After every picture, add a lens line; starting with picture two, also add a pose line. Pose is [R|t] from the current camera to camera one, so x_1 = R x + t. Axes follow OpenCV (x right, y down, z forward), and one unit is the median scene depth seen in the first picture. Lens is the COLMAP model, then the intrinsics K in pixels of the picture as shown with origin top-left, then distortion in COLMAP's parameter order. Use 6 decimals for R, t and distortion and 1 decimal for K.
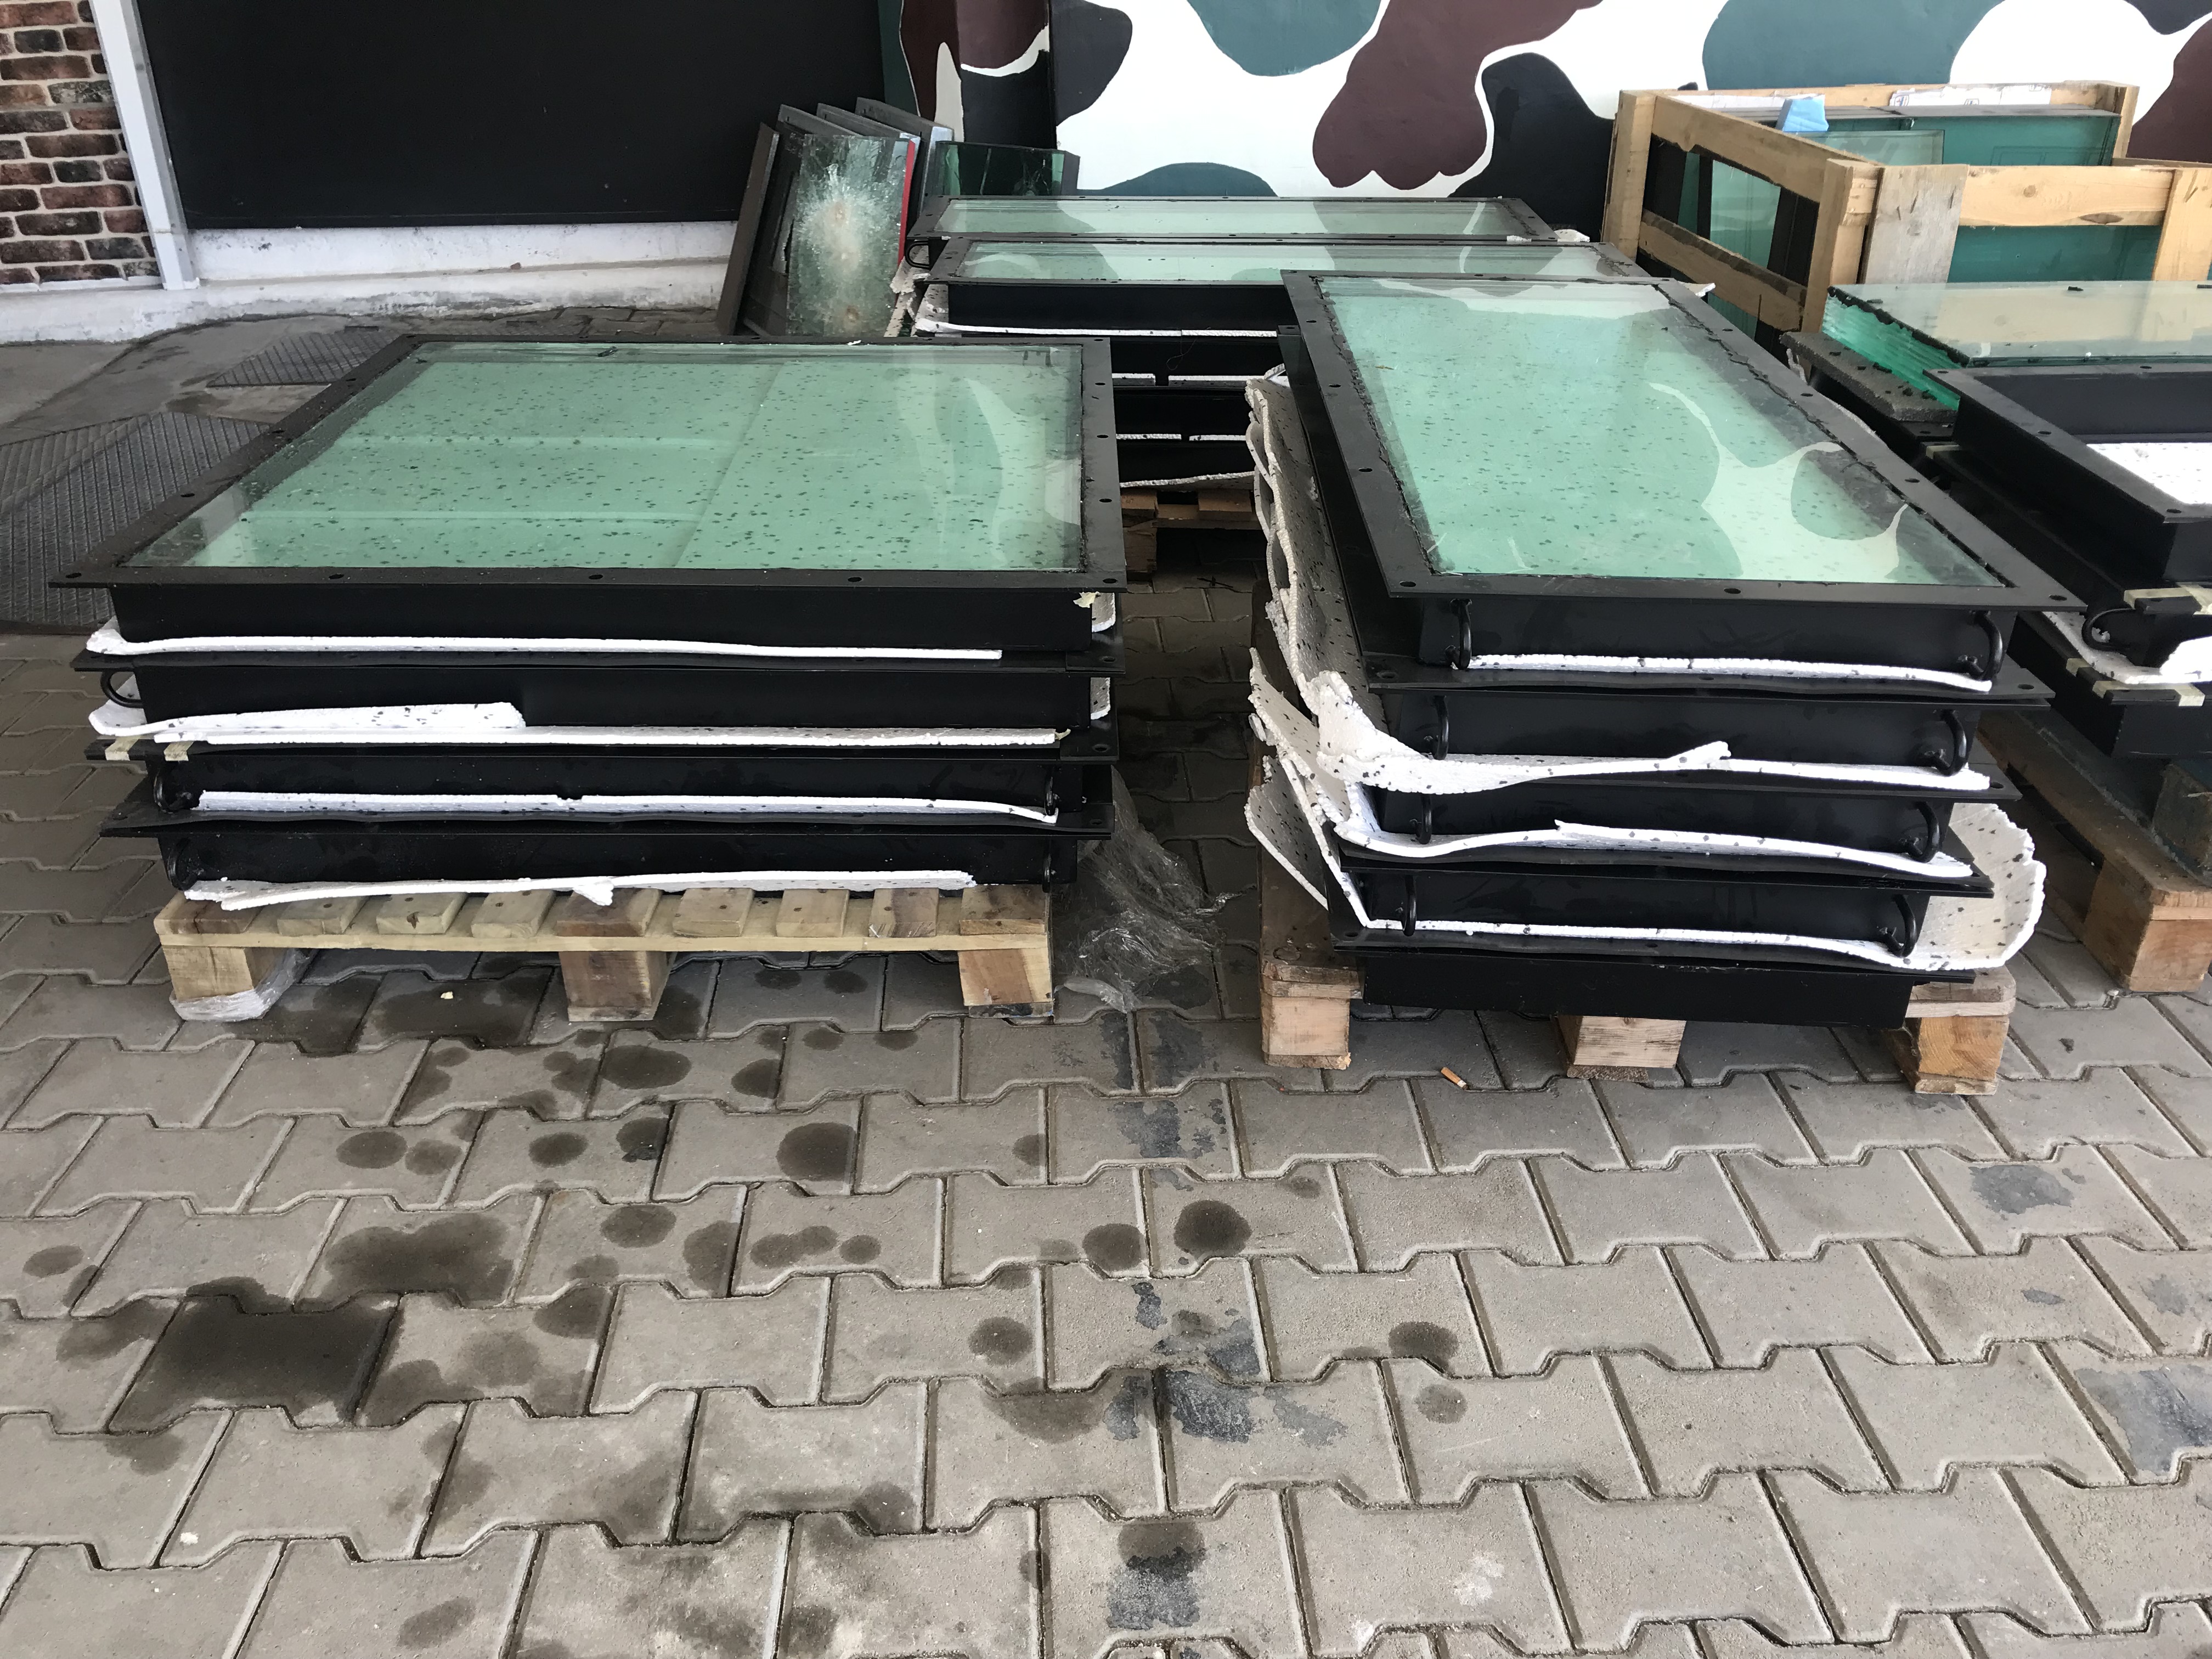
lens RADIAL K [[1831.9, 0, 1106.0], [0, 1831.9, 829.5], [0, 0, 1]] dist [0.038698, -0.003818]
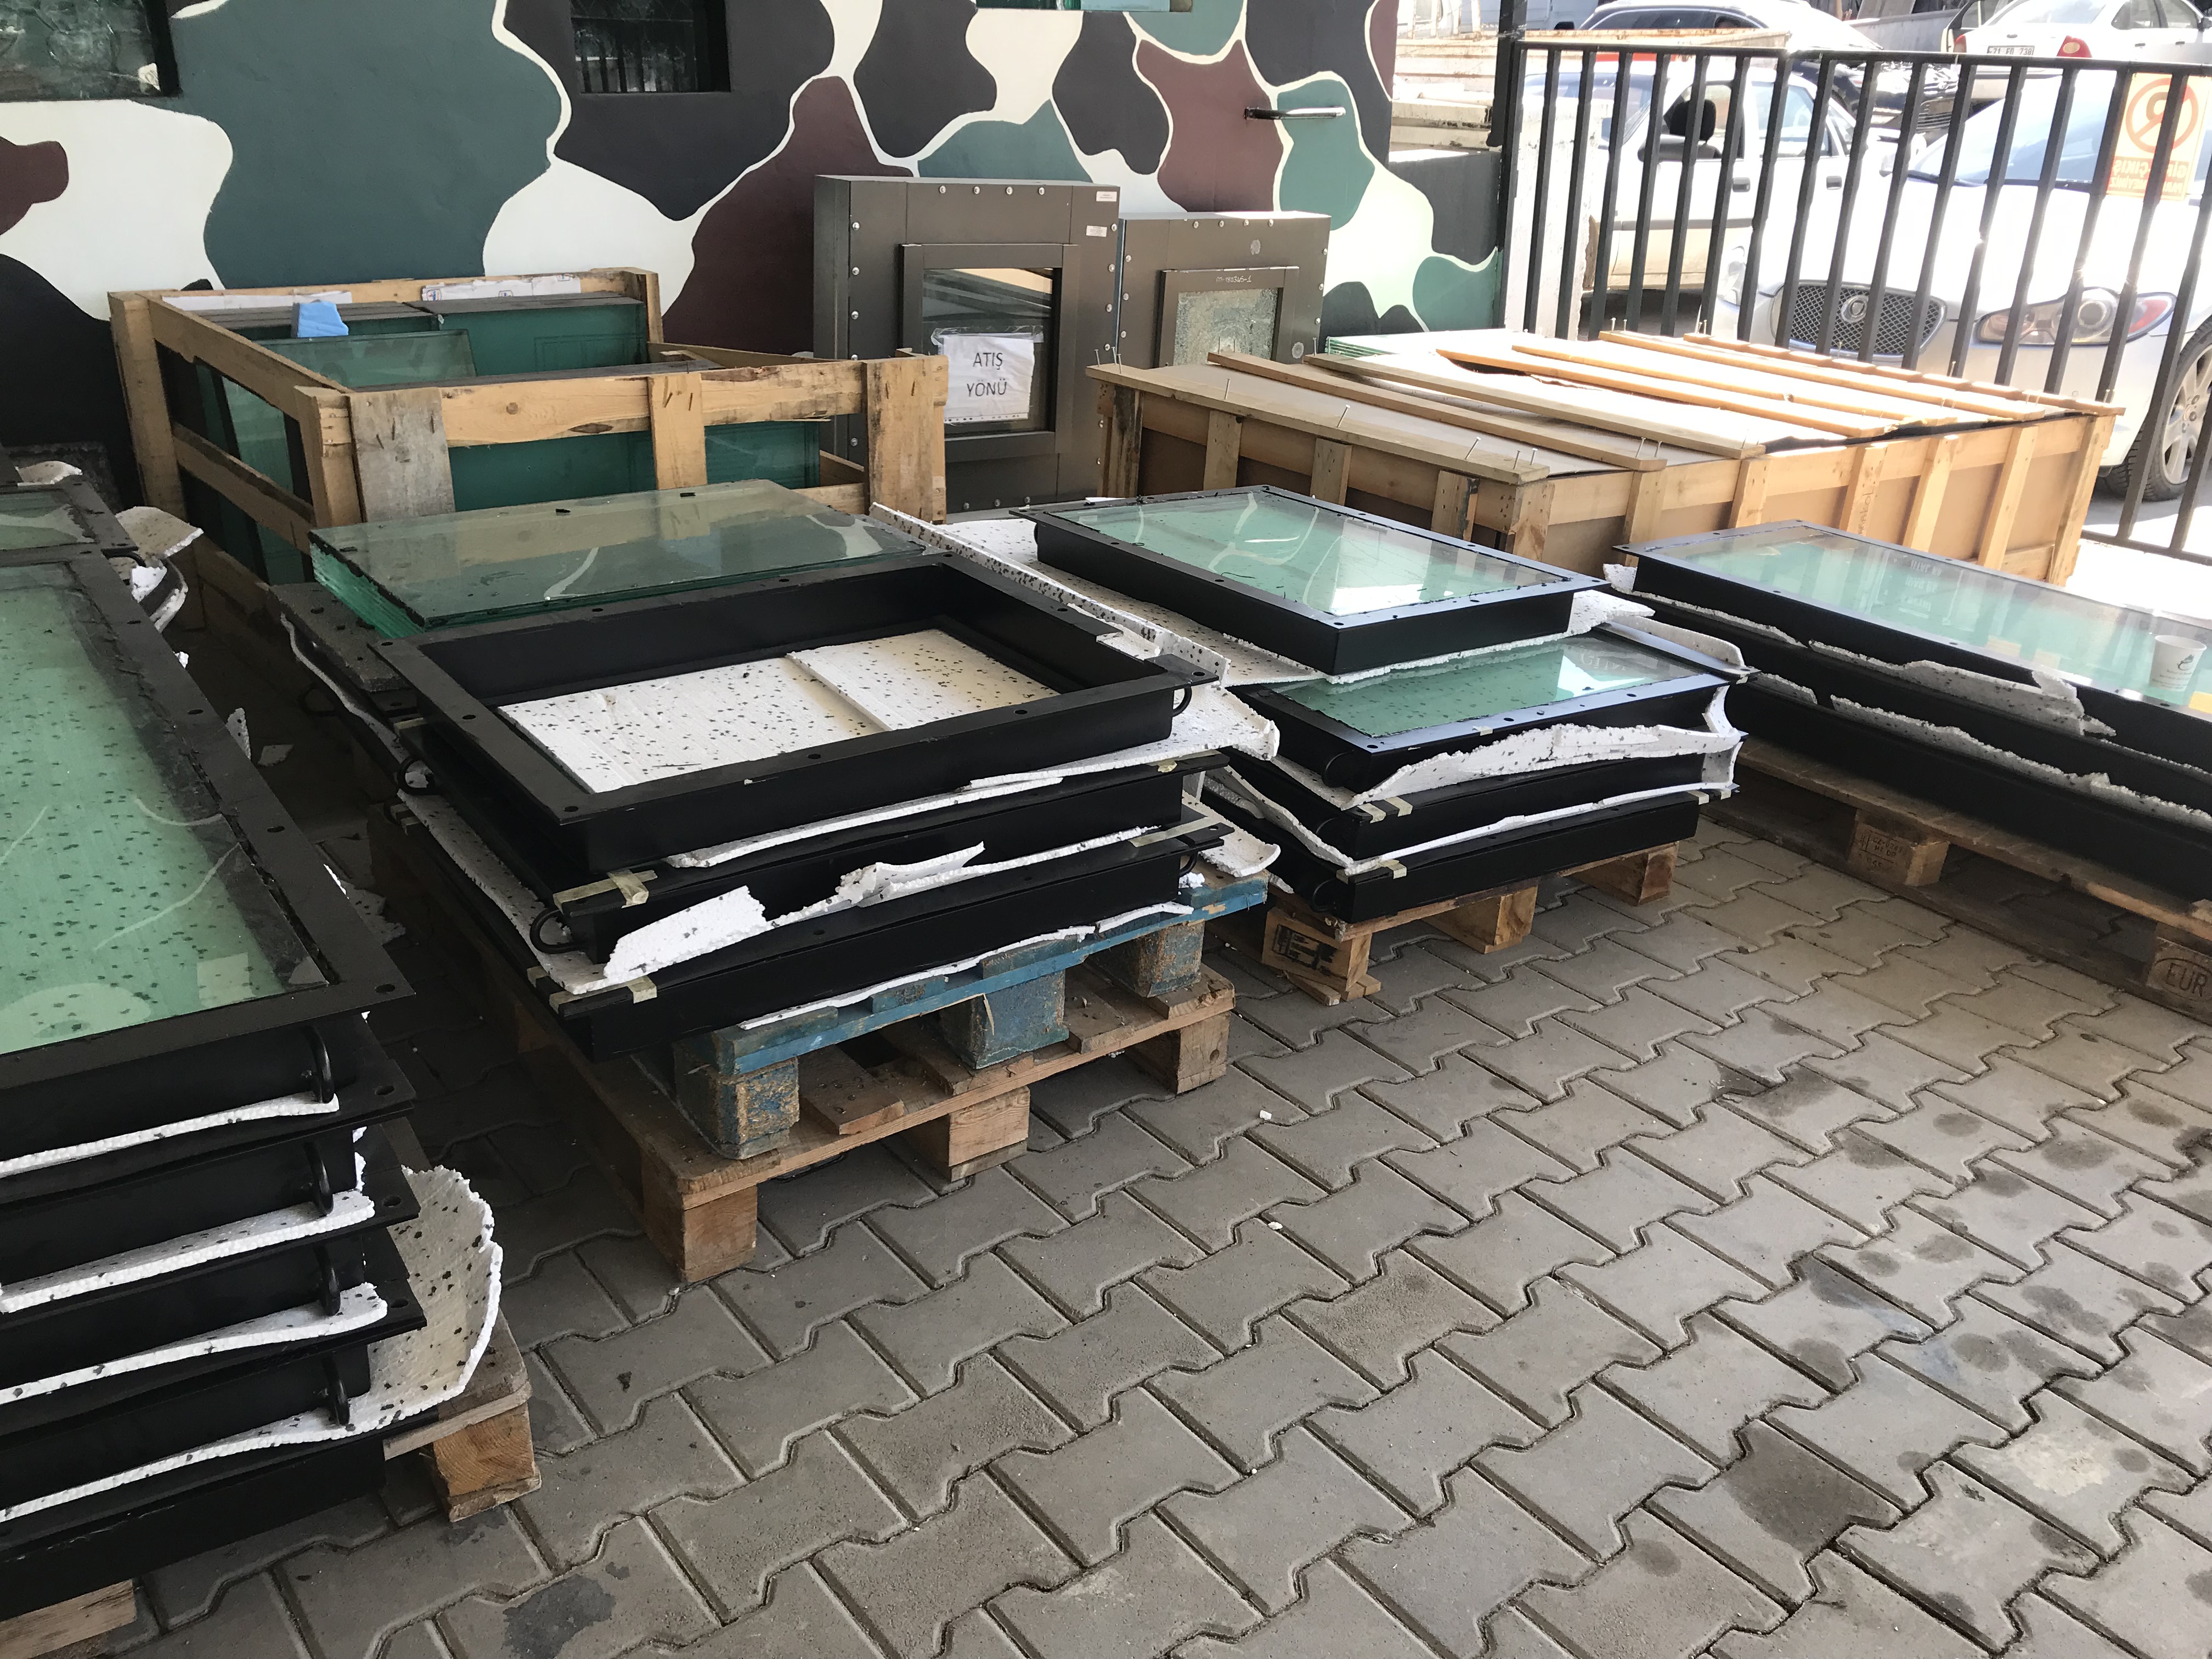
lens RADIAL K [[1815.0, 0, 1106.0], [0, 1815.0, 829.5], [0, 0, 1]] dist [-0.006636, 0.062102]
pose [[0.810098, -0.209884, 0.547439, 0.266062], [0.239541, 0.970725, 0.017696, -0.103404], [-0.535127, 0.116799, 0.836658, 0.084138]]
